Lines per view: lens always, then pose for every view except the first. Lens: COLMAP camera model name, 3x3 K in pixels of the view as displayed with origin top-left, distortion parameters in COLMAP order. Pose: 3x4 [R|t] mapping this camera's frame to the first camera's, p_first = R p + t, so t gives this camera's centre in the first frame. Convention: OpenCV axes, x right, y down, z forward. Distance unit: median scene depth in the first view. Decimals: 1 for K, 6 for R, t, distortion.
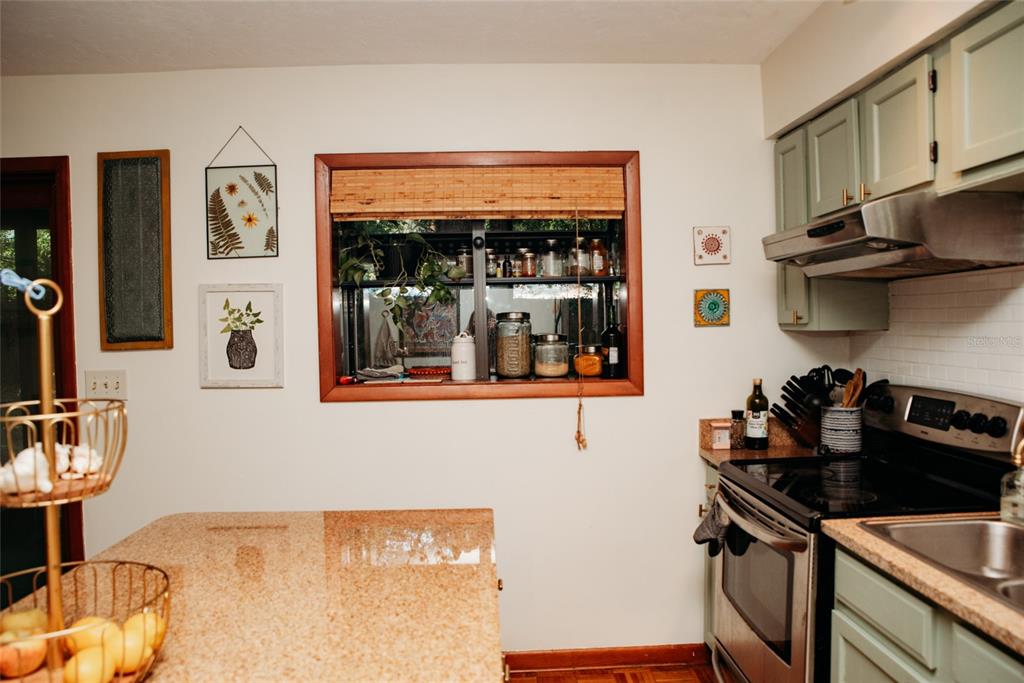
lens RADIAL K [[724.7, 0, 512.0], [0, 724.7, 341.5], [0, 0, 1]] dist [-0.125671, 0.087311]
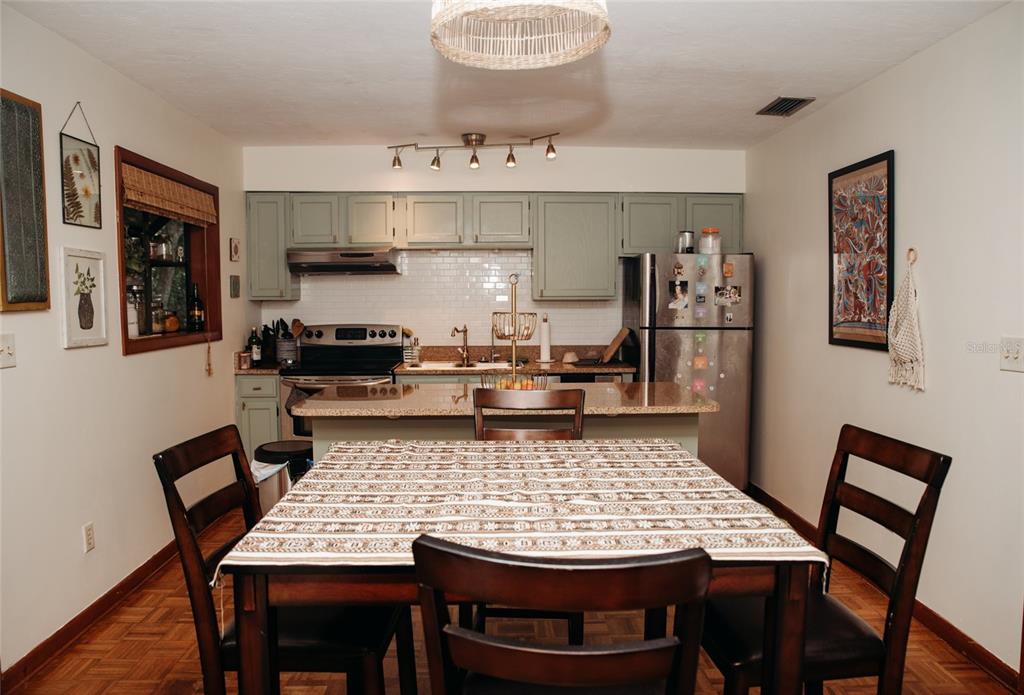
lens RADIAL K [[729.0, 0, 512.0], [0, 729.0, 347.5], [0, 0, 1]] dist [-0.002619, -0.000639]
pose [[0.012025, -0.051216, 0.998615, -1.486979], [0.034129, 0.998127, 0.050780, 0.032614], [-0.999345, 0.033471, 0.013751, 0.340375]]
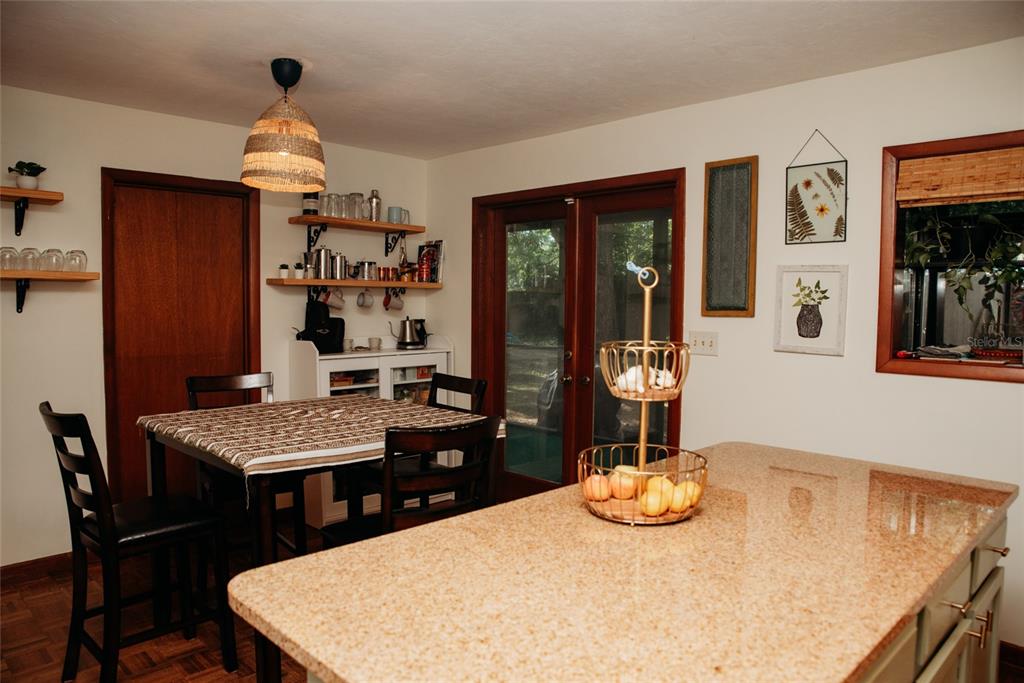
lens RADIAL K [[724.7, 0, 512.0], [0, 724.7, 341.5], [0, 0, 1]] dist [-0.125671, 0.087311]
pose [[0.681046, 0.070703, -0.728820, 0.143577], [-0.045684, 0.997491, 0.054078, 0.003906], [0.730815, -0.003534, 0.682567, -0.159141]]
